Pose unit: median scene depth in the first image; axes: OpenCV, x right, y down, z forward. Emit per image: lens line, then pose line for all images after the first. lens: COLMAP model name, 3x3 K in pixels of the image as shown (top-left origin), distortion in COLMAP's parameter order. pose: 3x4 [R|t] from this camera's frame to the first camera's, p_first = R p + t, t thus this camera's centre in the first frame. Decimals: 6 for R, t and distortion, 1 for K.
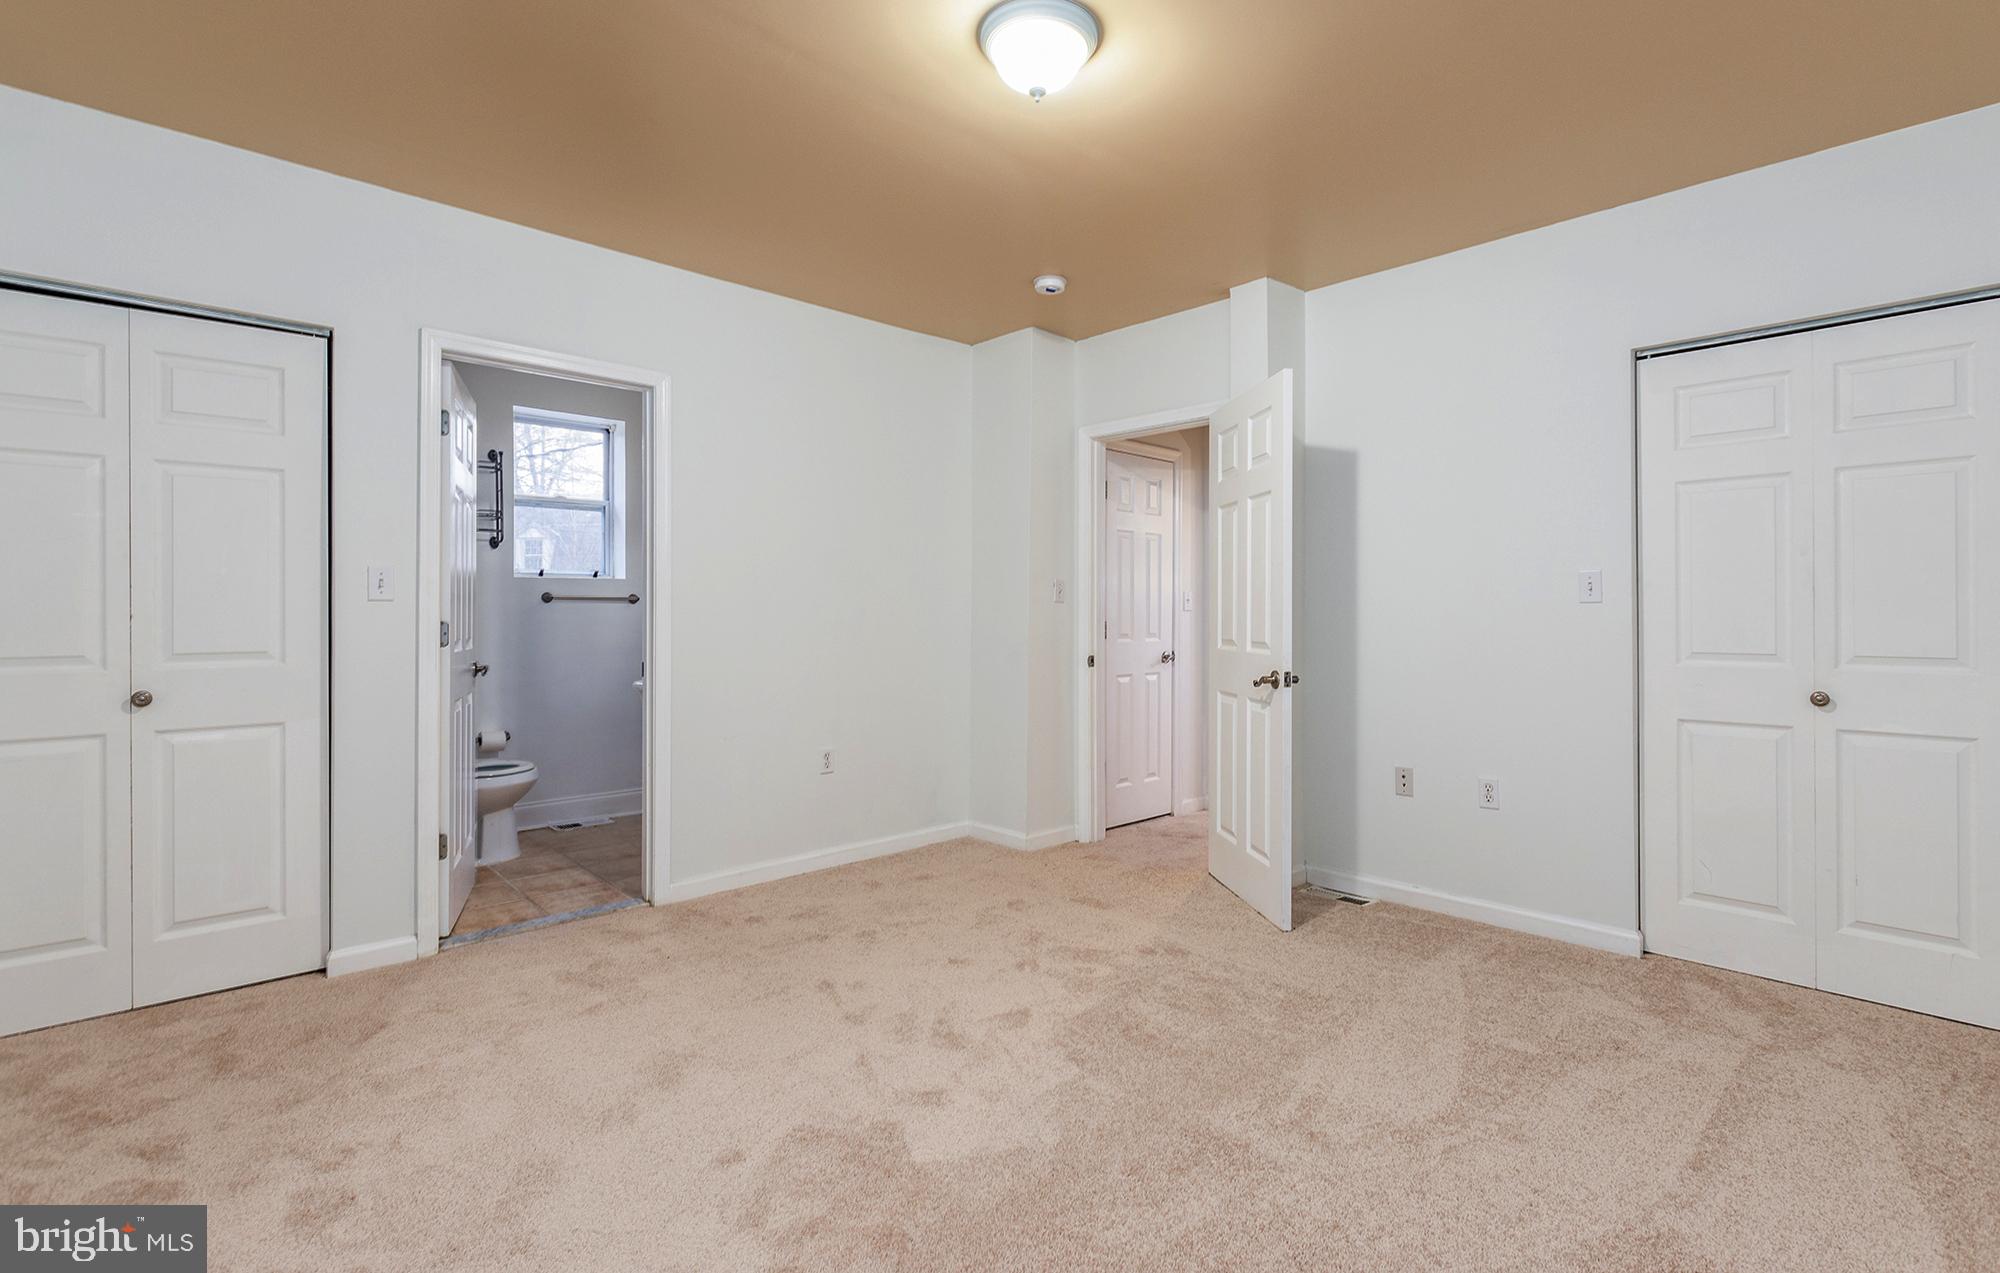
lens RADIAL K [[946.6, 0, 1002.9], [0, 946.6, 625.2], [0, 0, 1]] dist [-0.000065, -0.000085]
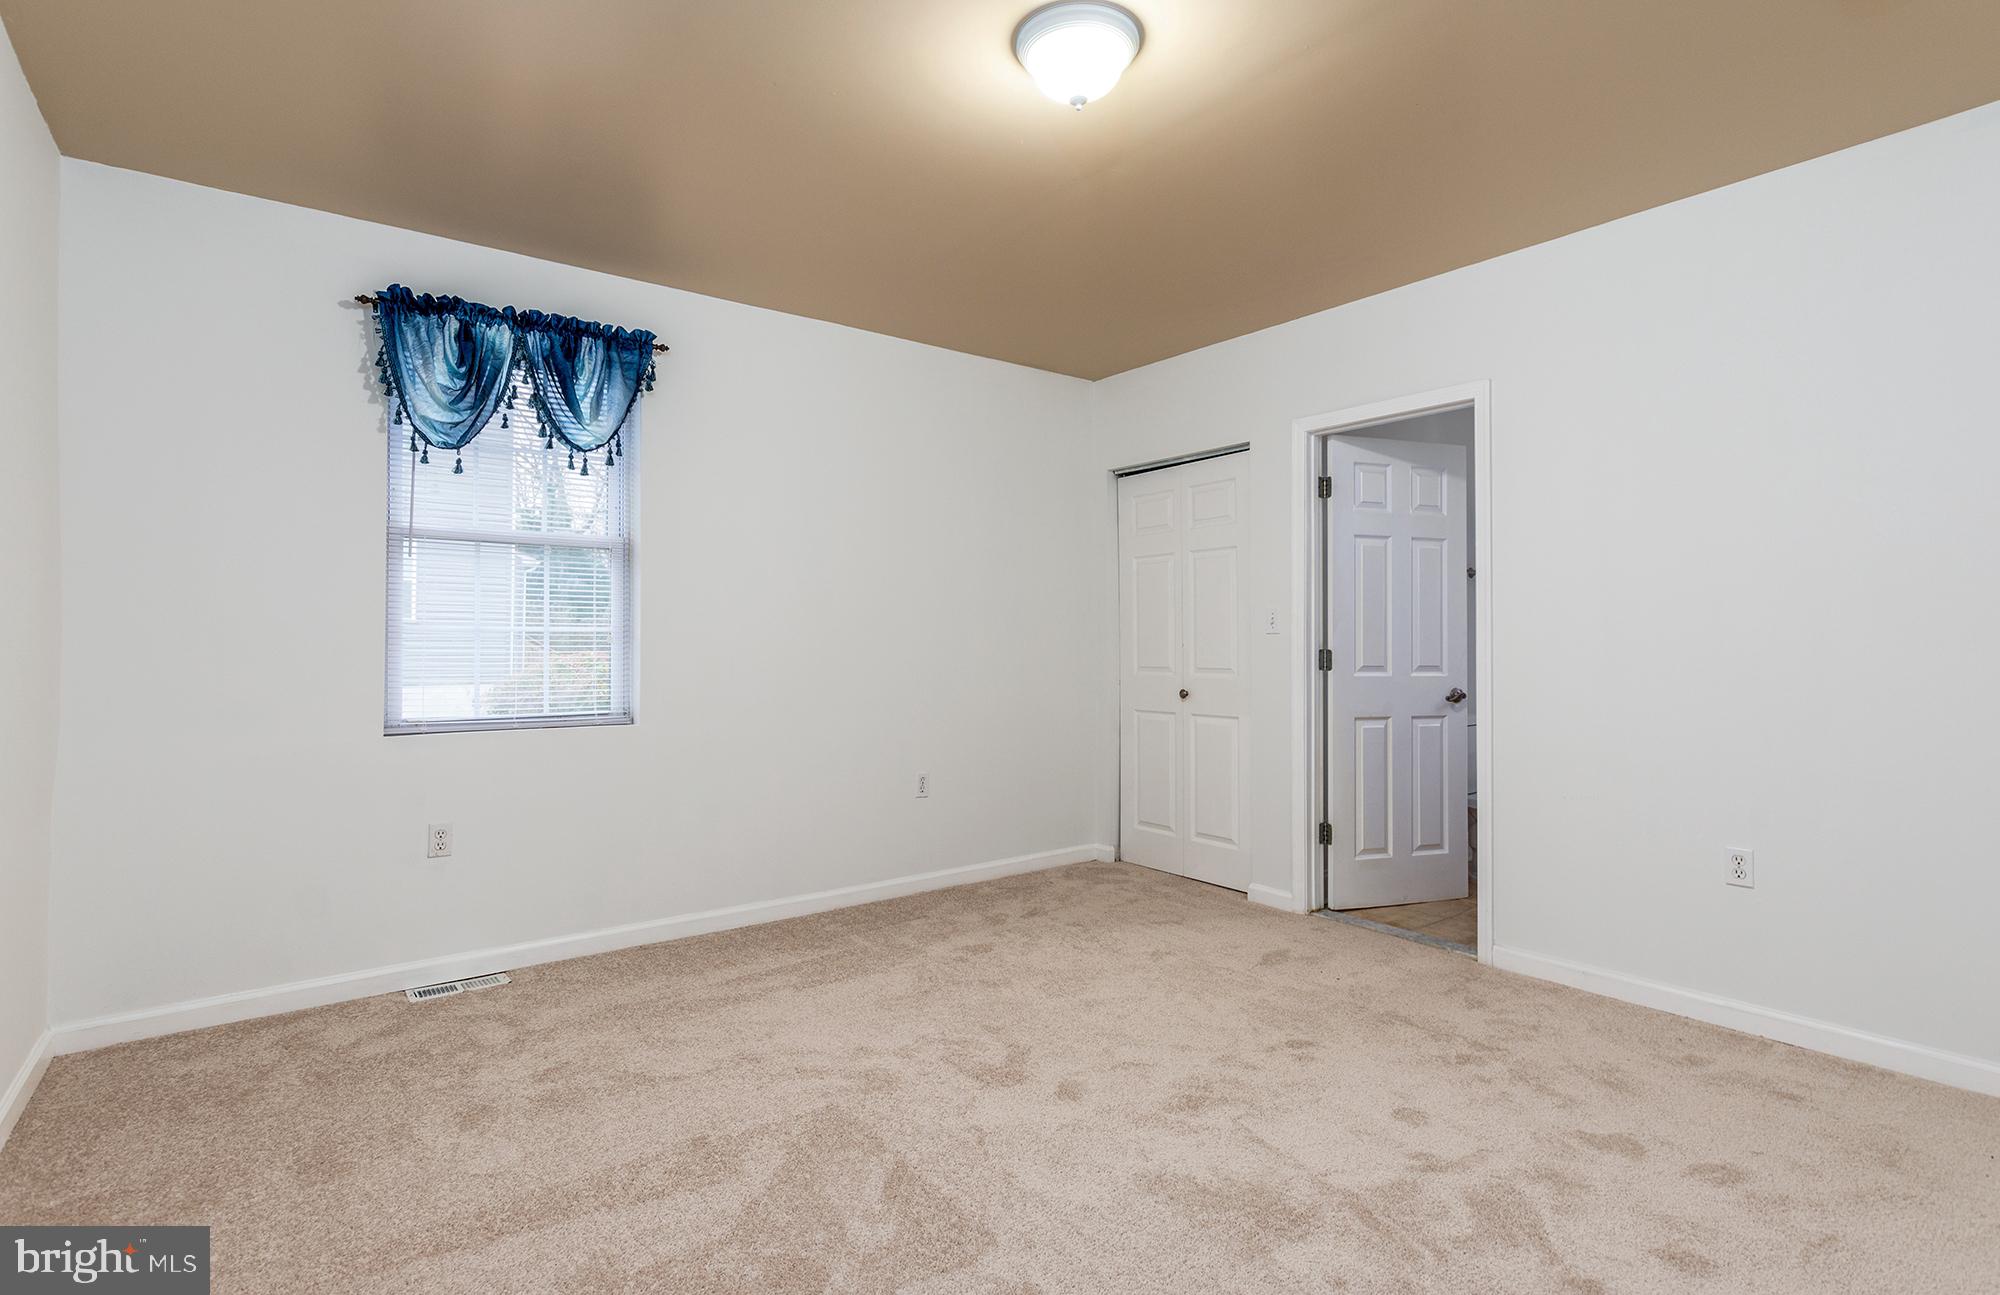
lens RADIAL K [[960.7, 0, 1003.0], [0, 960.7, 641.3], [0, 0, 1]] dist [0.000644, -0.000053]
pose [[-0.111518, -0.005497, -0.993747, 0.719251], [-0.019099, 0.999812, -0.003387, -0.003081], [0.993579, 0.018602, -0.111602, 0.748750]]
